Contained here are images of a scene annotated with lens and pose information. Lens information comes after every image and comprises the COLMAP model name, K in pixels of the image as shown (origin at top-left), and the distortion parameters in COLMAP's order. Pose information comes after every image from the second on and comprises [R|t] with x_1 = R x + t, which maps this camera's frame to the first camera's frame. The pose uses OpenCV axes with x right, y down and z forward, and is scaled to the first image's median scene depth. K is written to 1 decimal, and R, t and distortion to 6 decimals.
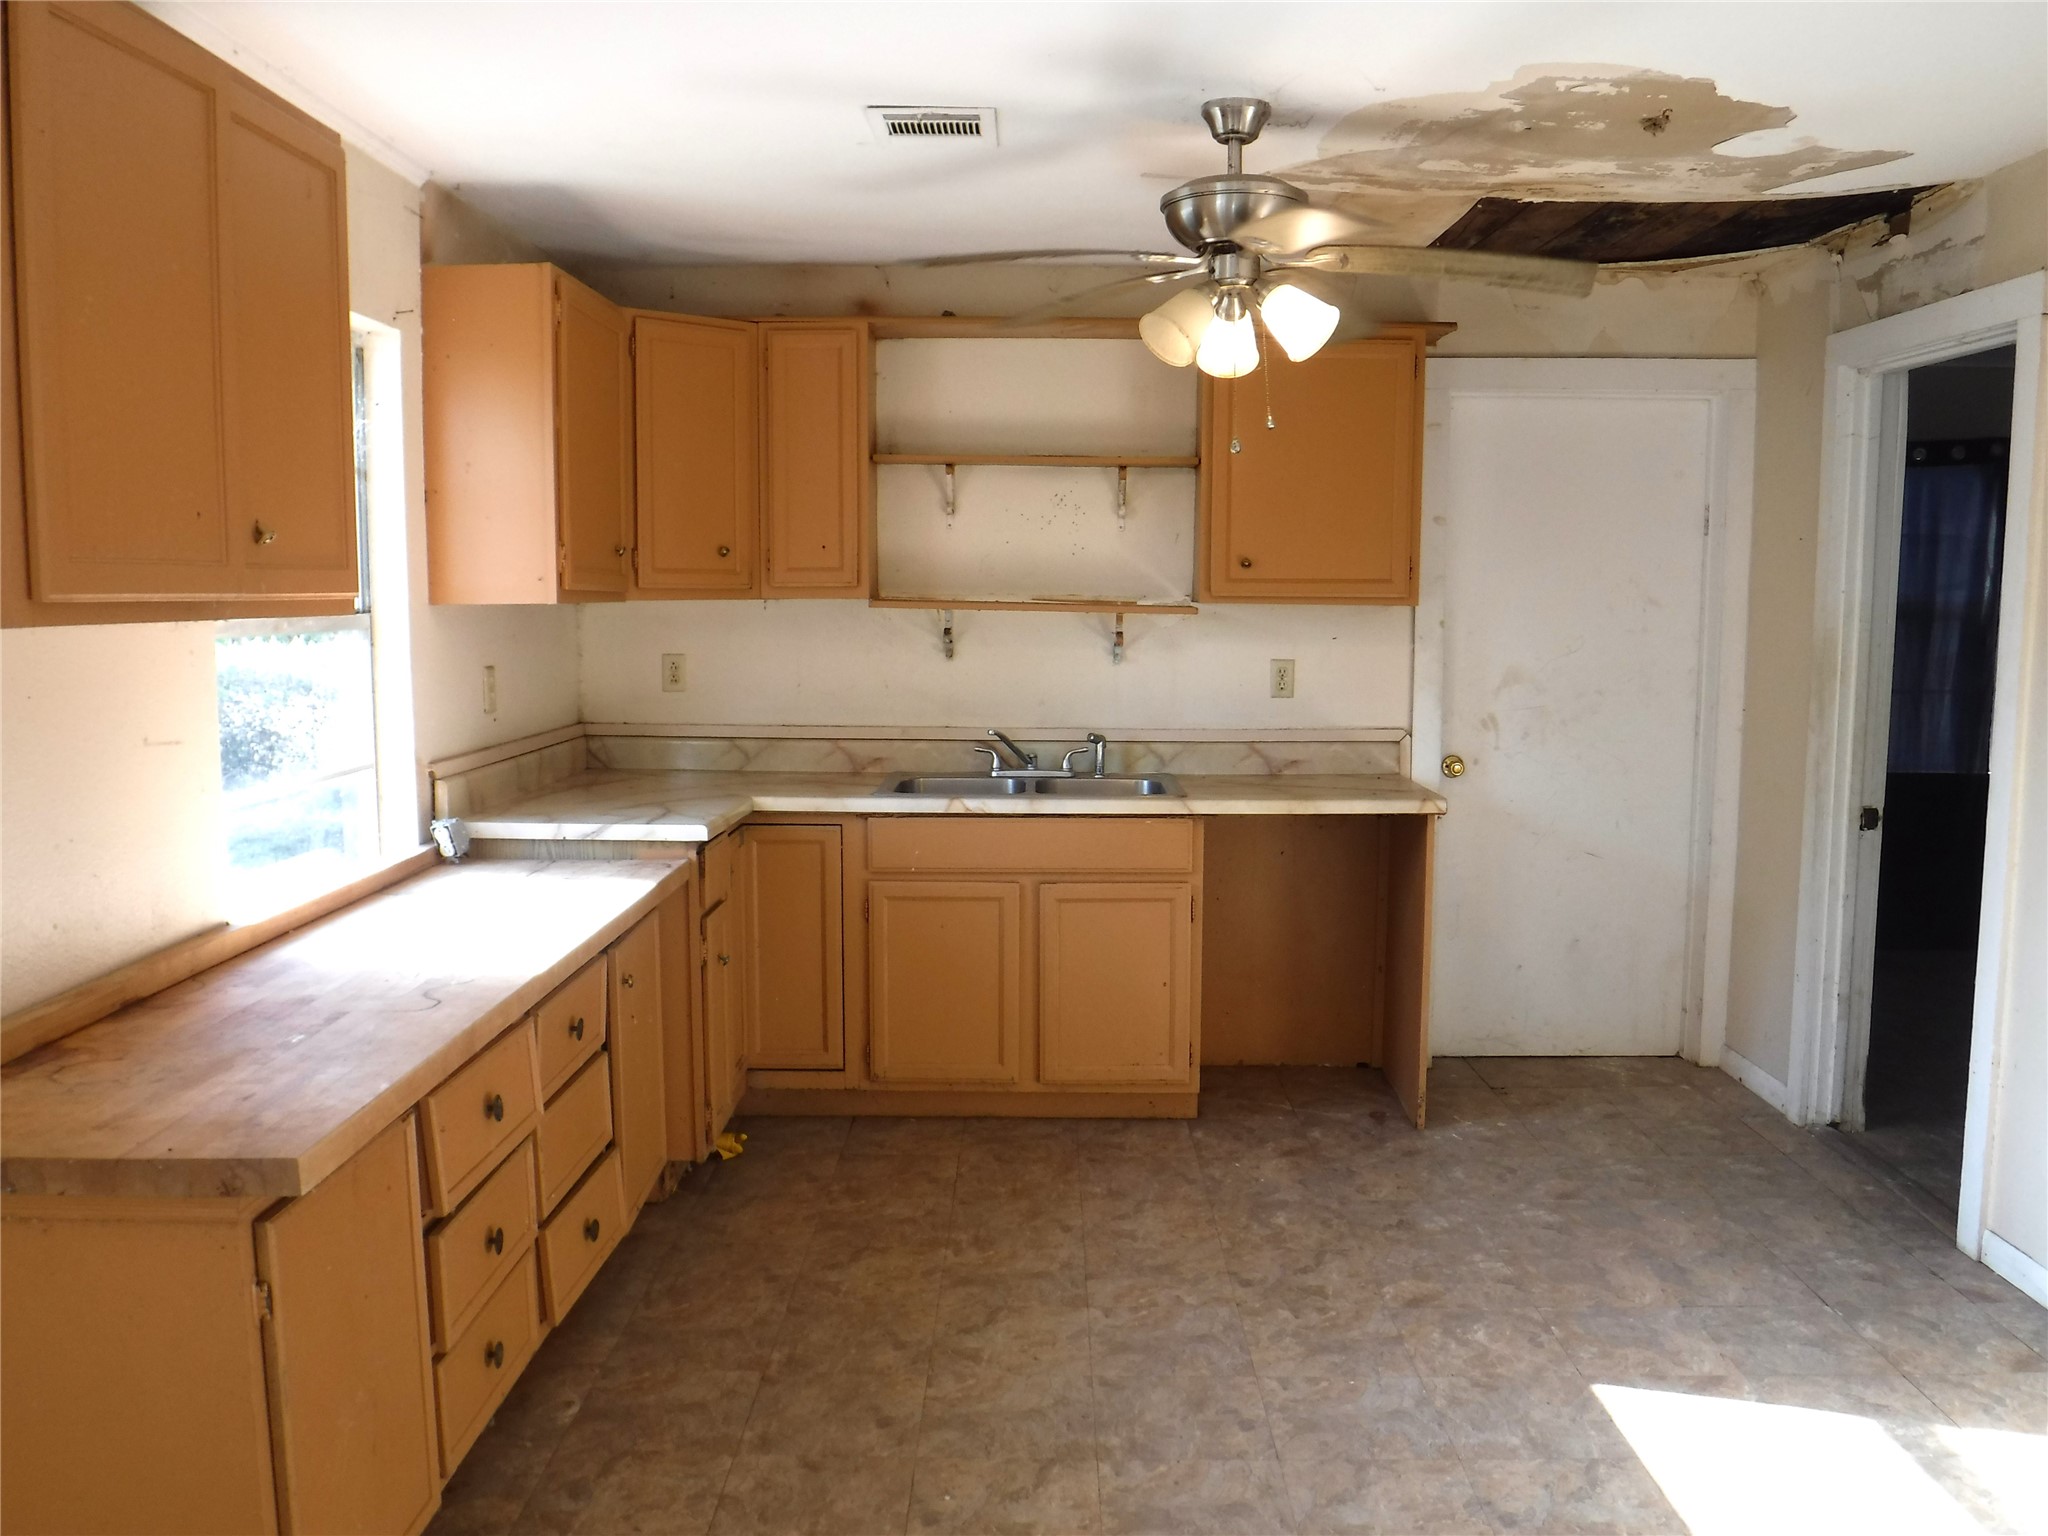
lens RADIAL K [[1717.1, 0, 1014.7], [0, 1717.1, 792.4], [0, 0, 1]] dist [-0.097857, 0.046898]
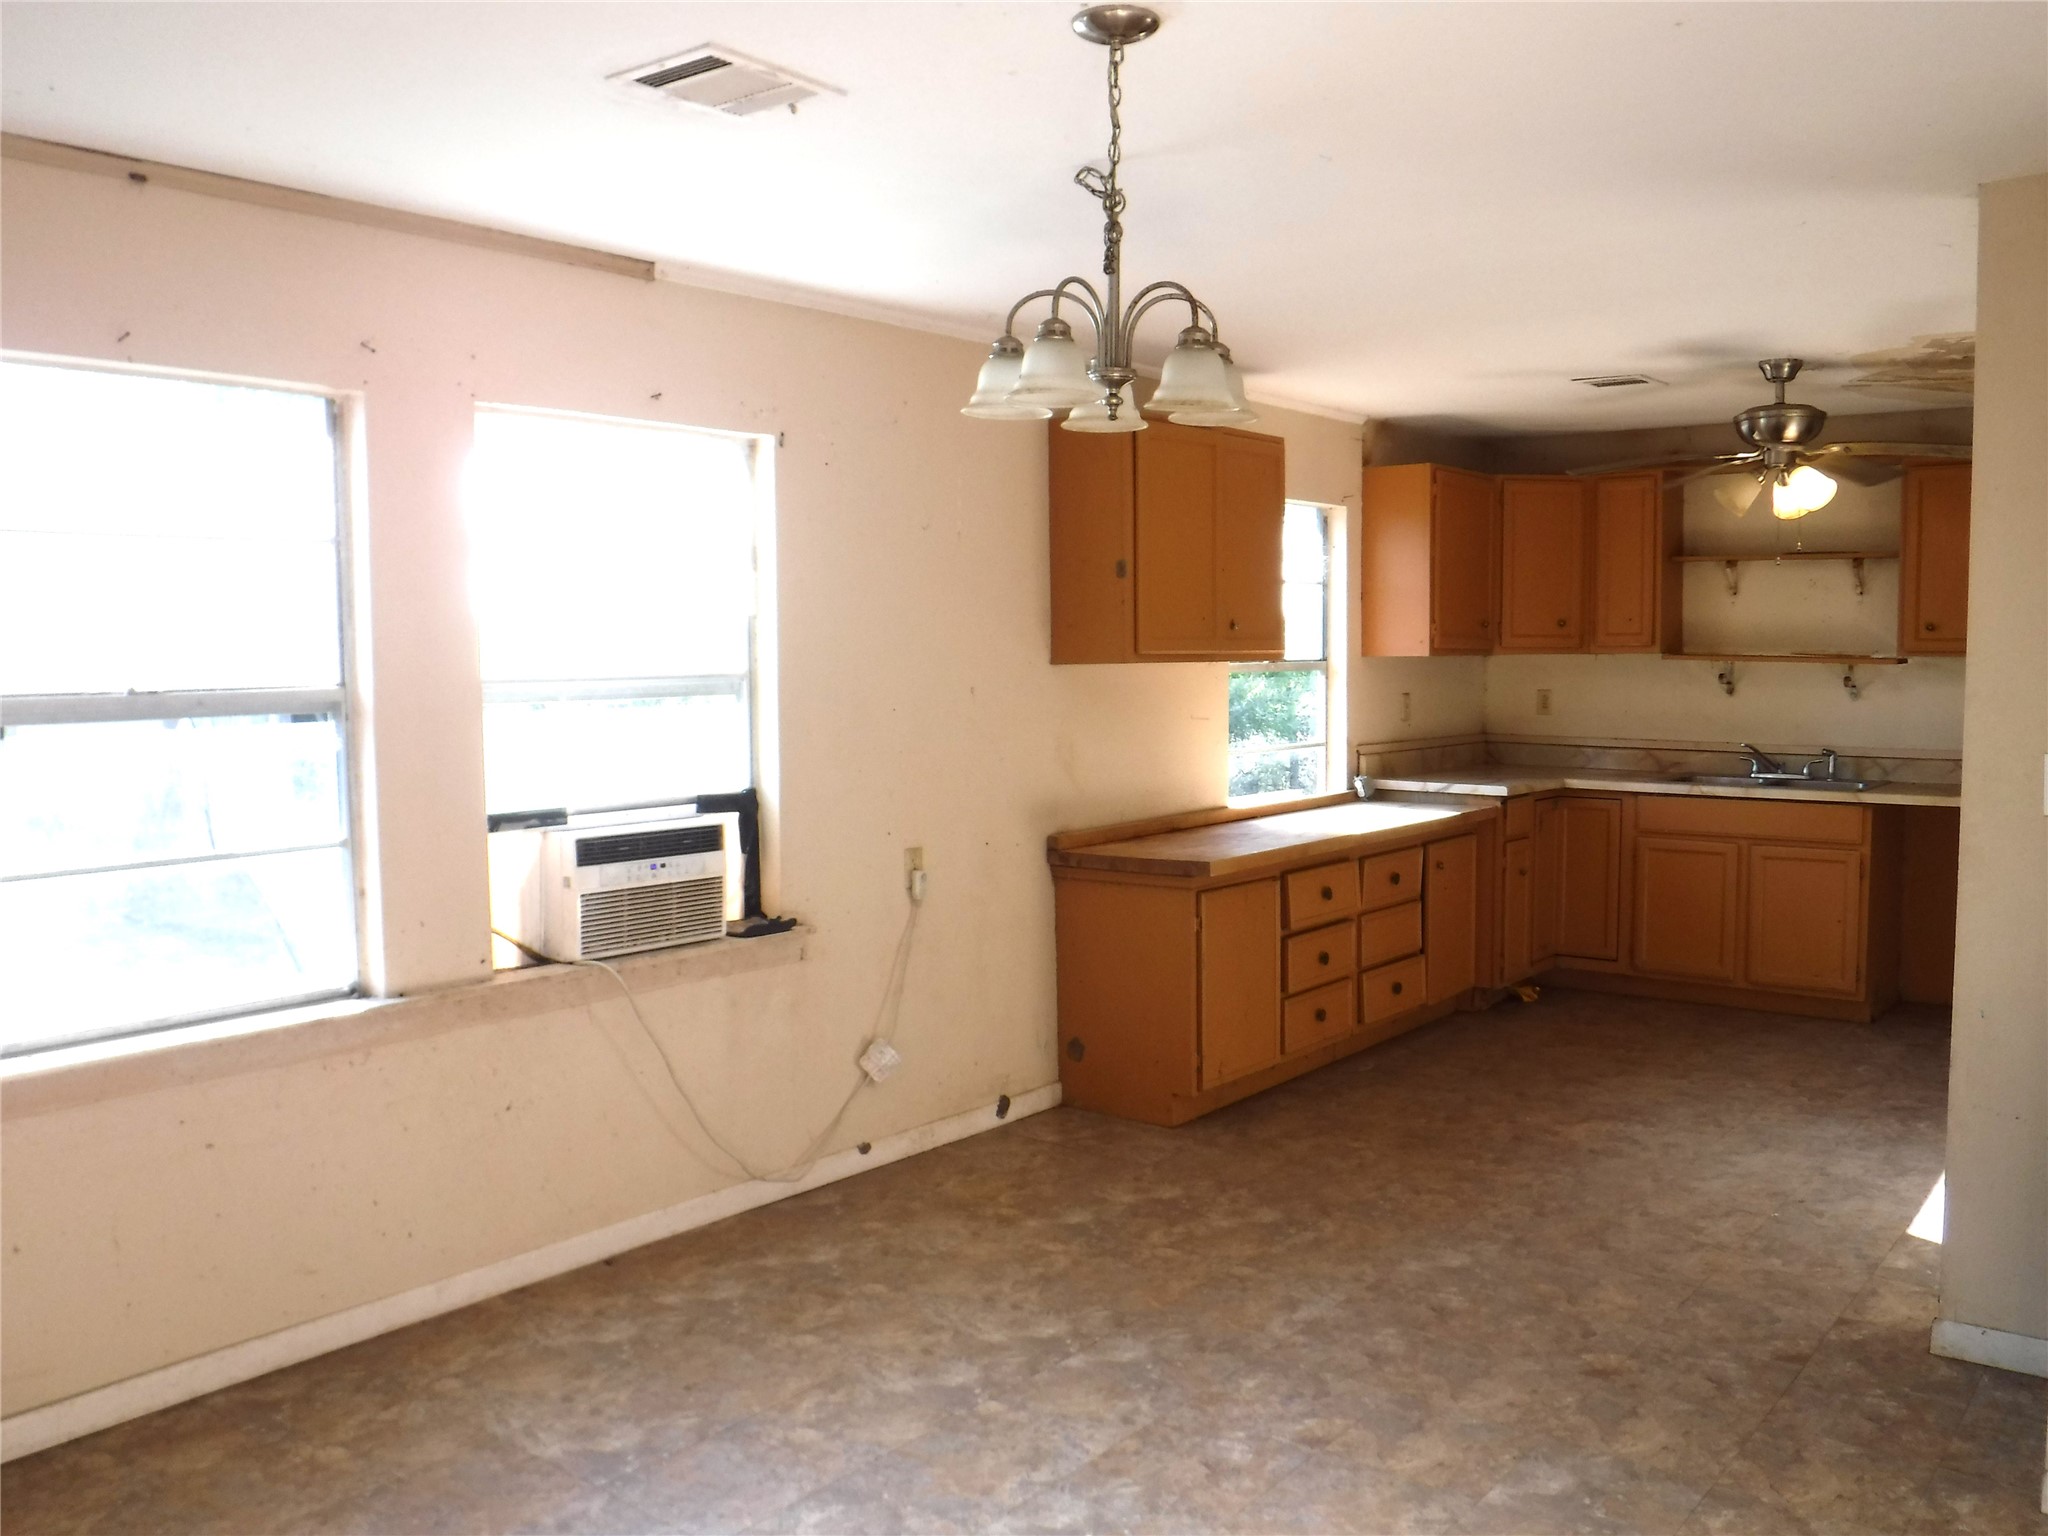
lens RADIAL K [[1717.1, 0, 1014.7], [0, 1717.1, 792.4], [0, 0, 1]] dist [-0.097857, 0.046898]
pose [[0.793885, 0.043266, -0.606526, 0.416530], [-0.062297, 0.998004, -0.010350, 0.066333], [0.604868, 0.046002, 0.794996, -0.579562]]
